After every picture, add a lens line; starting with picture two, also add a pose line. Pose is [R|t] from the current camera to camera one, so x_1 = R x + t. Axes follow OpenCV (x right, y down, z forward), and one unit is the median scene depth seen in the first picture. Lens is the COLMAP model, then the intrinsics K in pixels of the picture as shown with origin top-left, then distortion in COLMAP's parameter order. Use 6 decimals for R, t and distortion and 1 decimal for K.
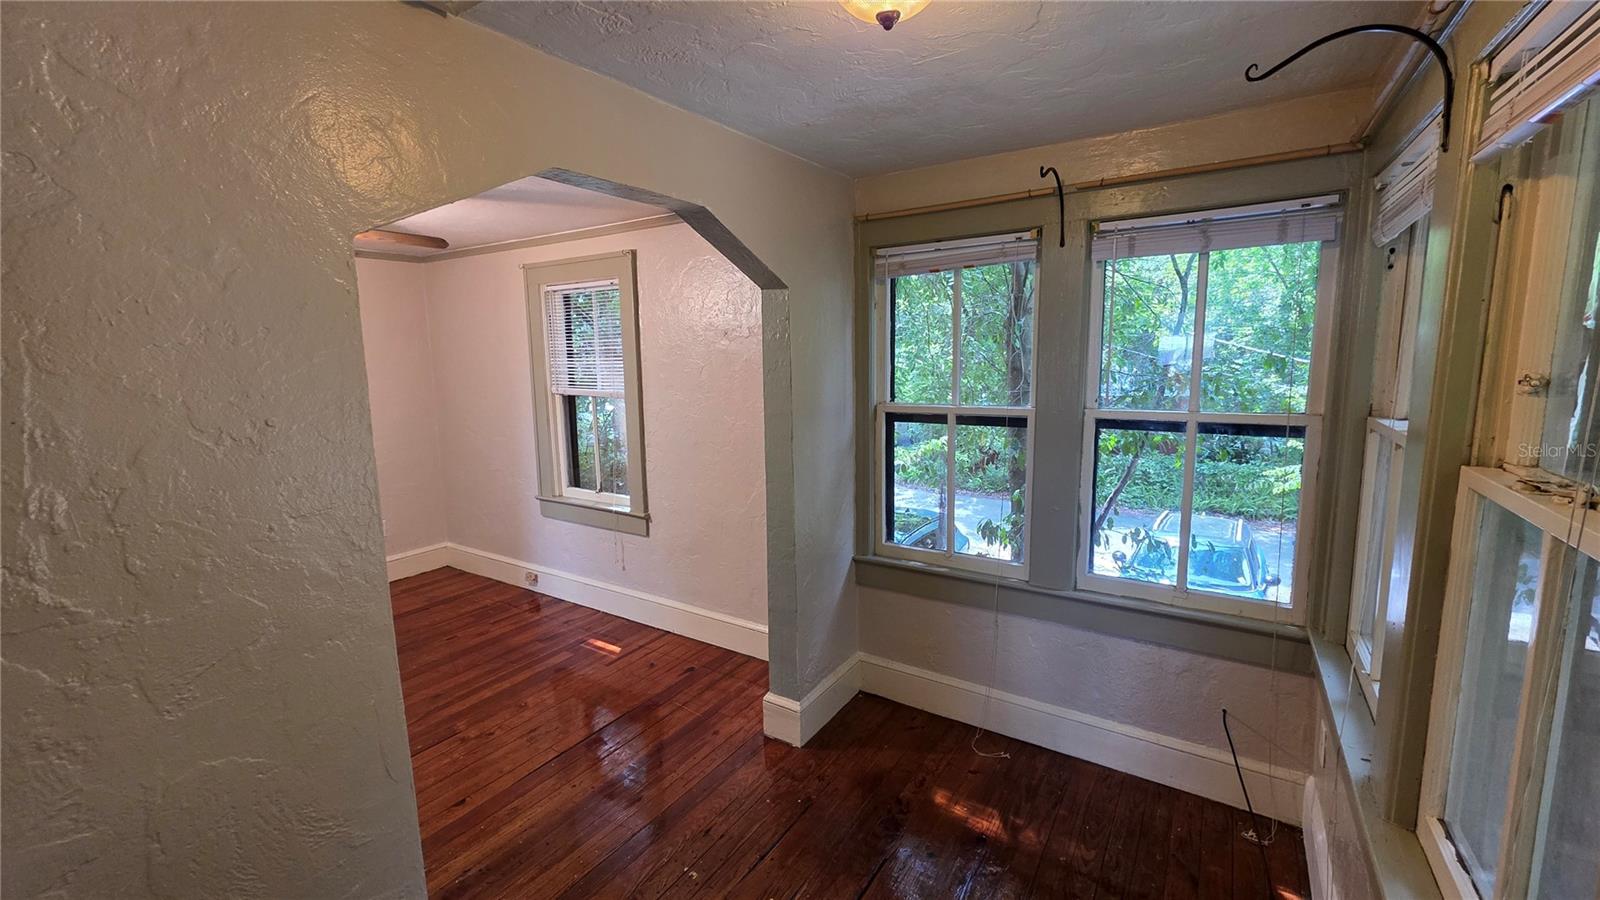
lens RADIAL K [[637.4, 0, 805.2], [0, 637.4, 442.0], [0, 0, 1]] dist [0.001462, -0.000051]
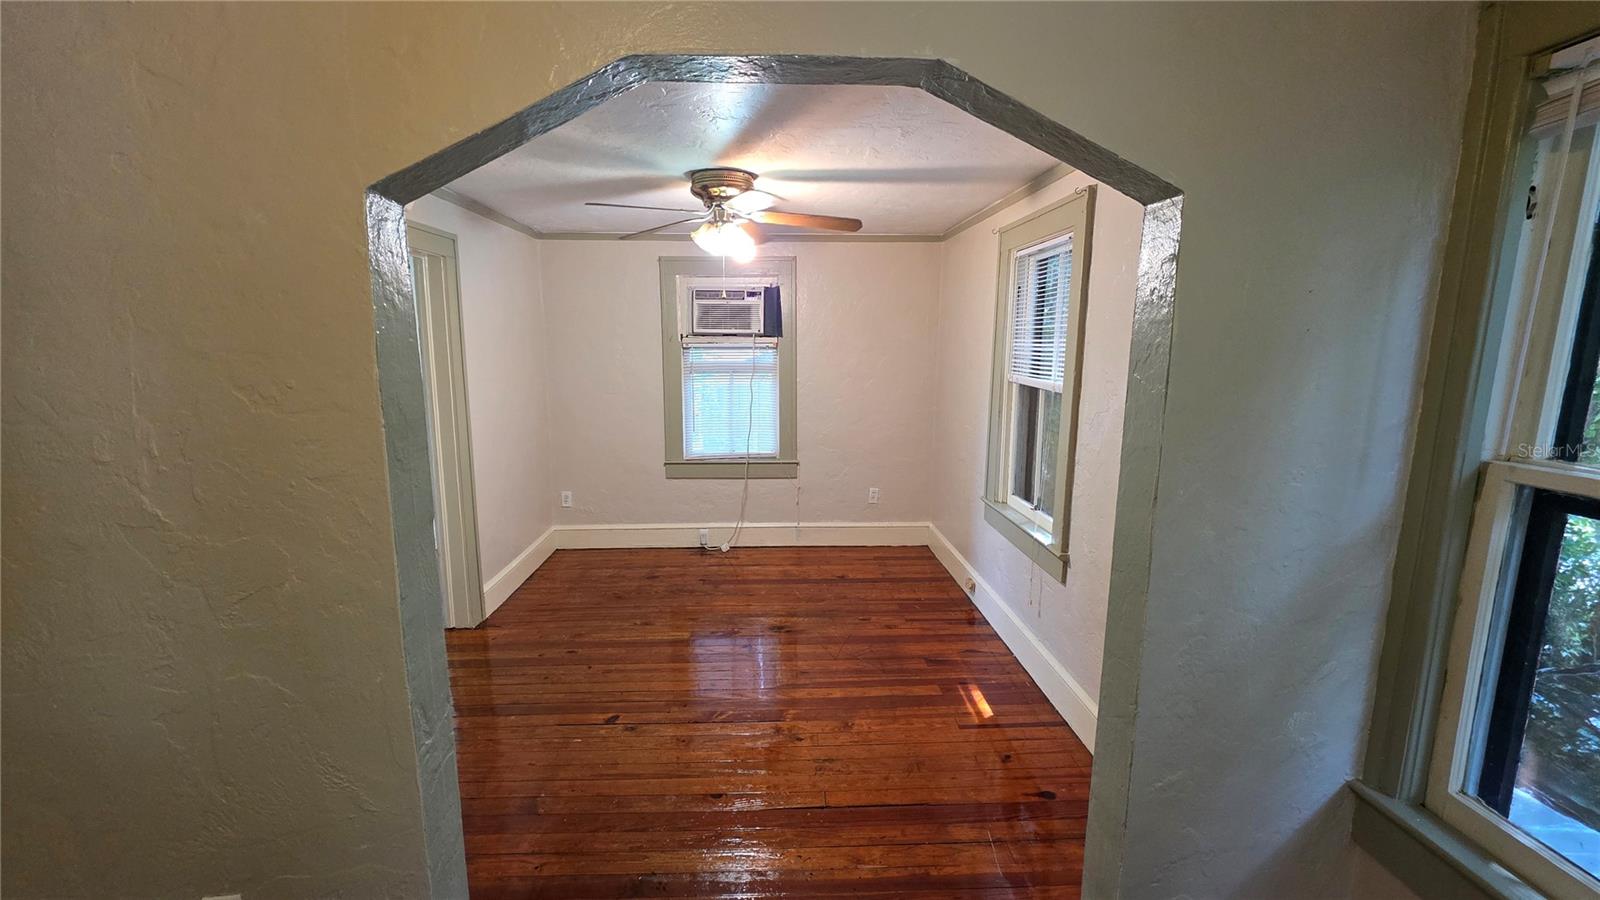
lens RADIAL K [[637.4, 0, 797.2], [0, 637.4, 442.8], [0, 0, 1]] dist [0.001462, -0.000051]
pose [[0.573222, 0.145817, -0.806321, 0.133108], [-0.125479, 0.988053, 0.089478, -0.036862], [0.809736, 0.049886, 0.584670, 0.294573]]
